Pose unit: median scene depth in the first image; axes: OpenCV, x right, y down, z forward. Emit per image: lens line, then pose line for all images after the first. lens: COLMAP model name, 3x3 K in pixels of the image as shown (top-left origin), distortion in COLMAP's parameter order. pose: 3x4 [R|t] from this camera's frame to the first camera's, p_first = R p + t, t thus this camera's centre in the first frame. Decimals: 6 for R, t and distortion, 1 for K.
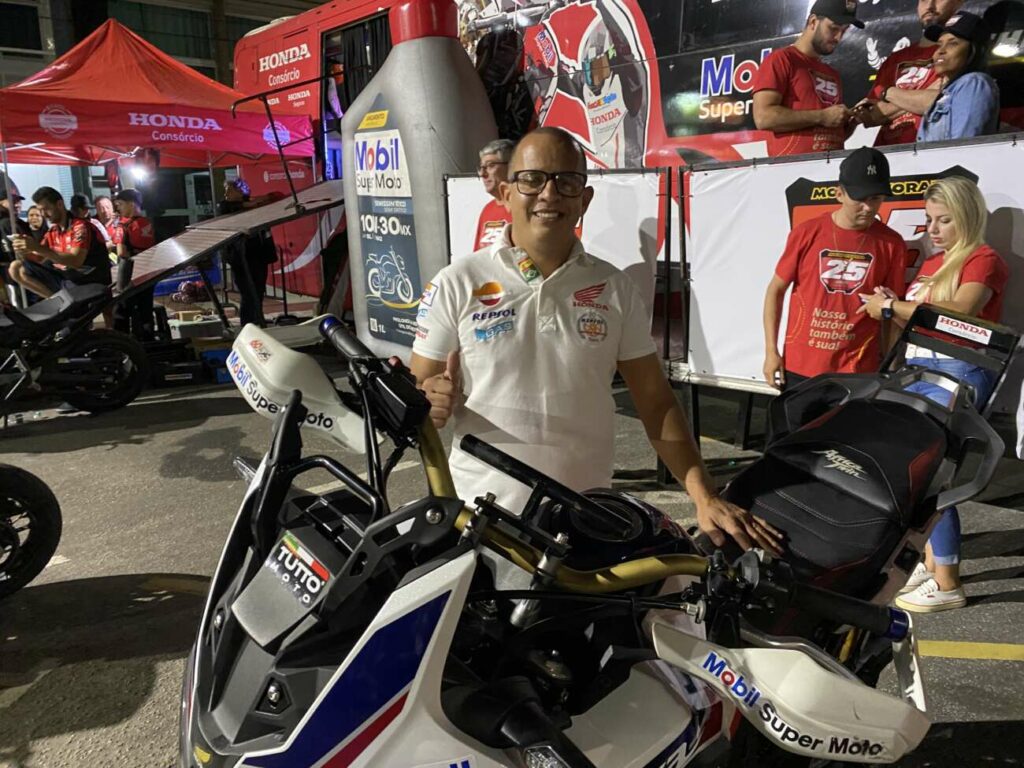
lens RADIAL K [[792.3, 0, 510.4], [0, 792.3, 378.5], [0, 0, 1]] dist [0.012584, -0.007873]
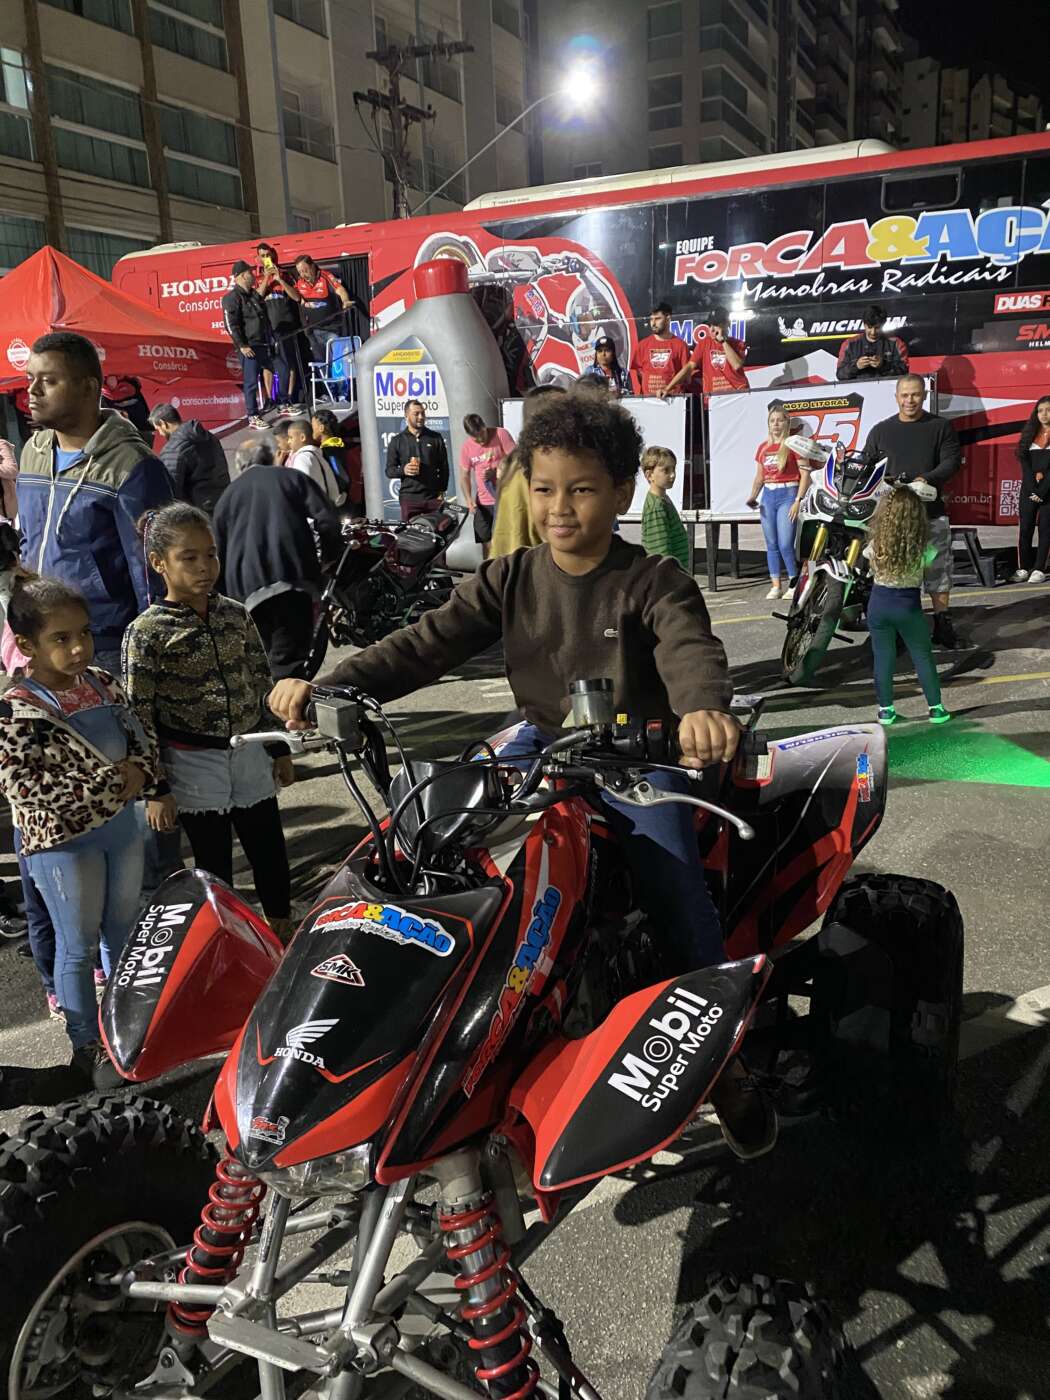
lens RADIAL K [[1083.2, 0, 529.8], [0, 1083.2, 703.6], [0, 0, 1]] dist [0.012584, -0.007873]
pose [[0.925495, -0.111336, 0.362026, -0.724050], [0.102309, 0.993776, 0.044075, 0.178954], [-0.364679, -0.003752, 0.931126, -0.726738]]
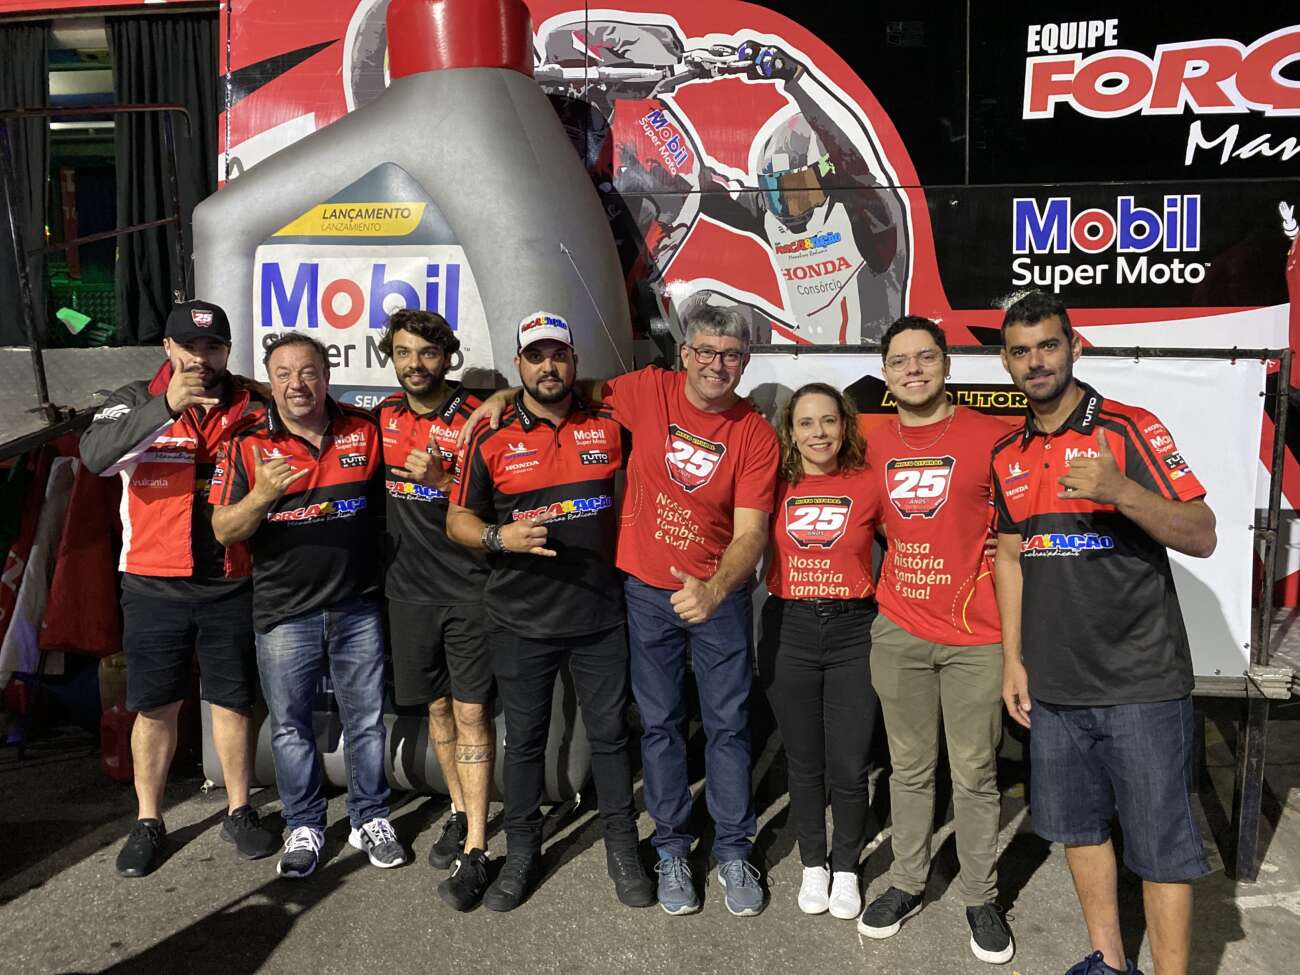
lens RADIAL K [[1005.8, 0, 649.5], [0, 1005.8, 492.7], [0, 0, 1]] dist [0.012584, -0.007873]
pose [[0.728753, -0.037433, 0.683752, -0.480874], [0.138730, 0.985870, -0.093887, -0.106684], [-0.670576, 0.163278, 0.723649, 0.546786]]
